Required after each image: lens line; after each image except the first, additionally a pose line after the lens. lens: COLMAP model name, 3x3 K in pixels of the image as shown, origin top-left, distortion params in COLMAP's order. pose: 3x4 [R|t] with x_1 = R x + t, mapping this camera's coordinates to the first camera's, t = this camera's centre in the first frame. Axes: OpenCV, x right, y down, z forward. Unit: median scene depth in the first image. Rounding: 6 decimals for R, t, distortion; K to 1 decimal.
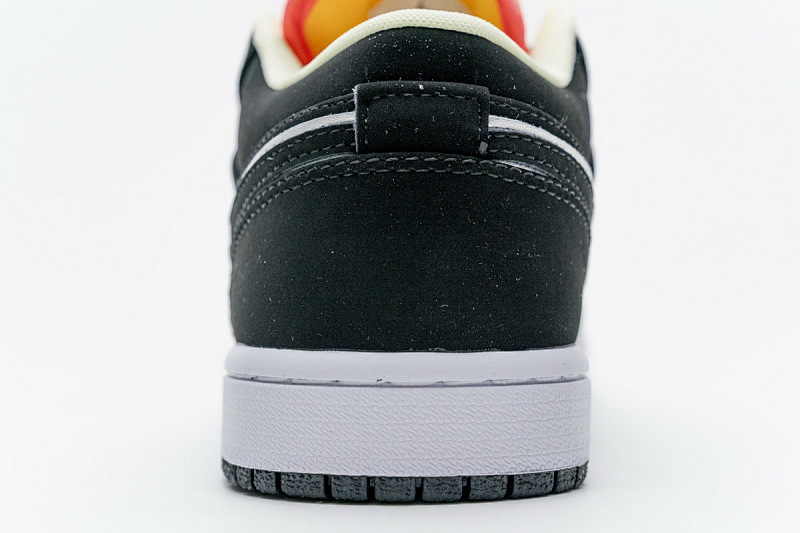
lens RADIAL K [[1519.1, 0, 395.7], [0, 1519.1, 265.6], [0, 0, 1]] dist [0.001365, 0.000000]
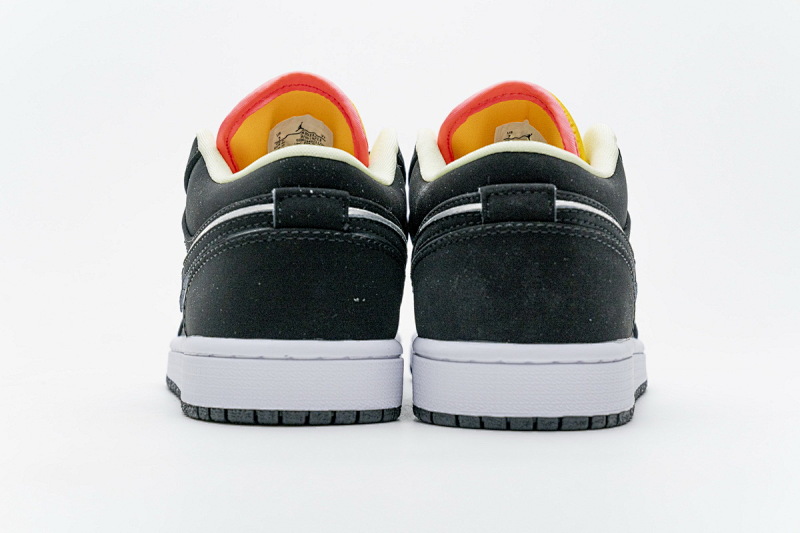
lens RADIAL K [[1519.1, 0, 400.7], [0, 1519.1, 266.2], [0, 0, 1]] dist [0.001365, 0.000000]
pose [[0.991410, 0.014501, 0.129983, -0.108691], [-0.013786, 0.999884, -0.006399, -0.020061], [-0.130061, 0.004552, 0.991496, -0.770744]]
